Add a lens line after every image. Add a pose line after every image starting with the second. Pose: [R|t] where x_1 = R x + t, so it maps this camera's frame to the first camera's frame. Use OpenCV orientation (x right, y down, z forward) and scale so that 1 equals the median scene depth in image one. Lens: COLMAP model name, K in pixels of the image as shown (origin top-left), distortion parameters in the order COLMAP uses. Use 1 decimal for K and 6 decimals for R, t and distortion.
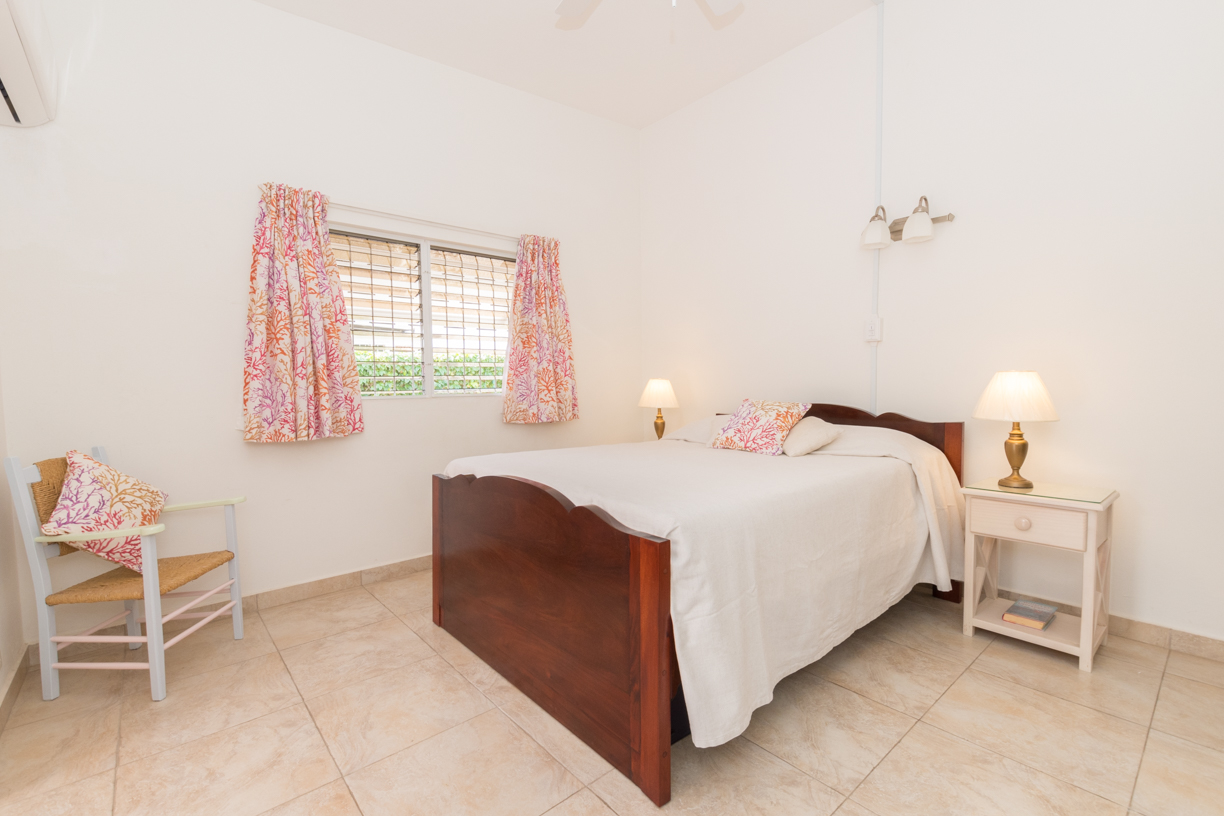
lens RADIAL K [[538.3, 0, 584.4], [0, 538.3, 411.3], [0, 0, 1]] dist [0.004198, -0.001571]
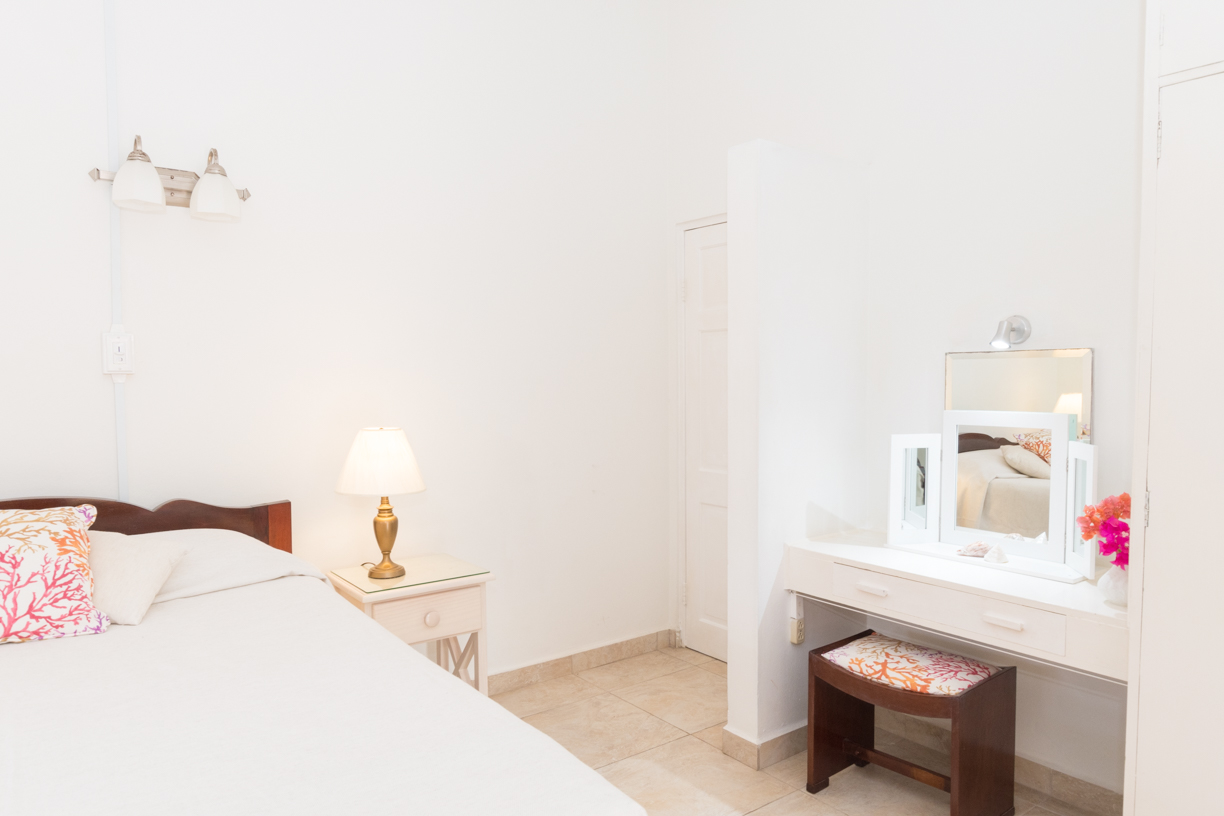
lens RADIAL K [[806.3, 0, 600.8], [0, 806.3, 413.9], [0, 0, 1]] dist [-0.003584, 0.001711]
pose [[0.069803, -0.037072, 0.996872, -0.282031], [0.058676, 0.997732, 0.032995, -0.097574], [-0.995834, 0.056189, 0.071819, 0.503967]]
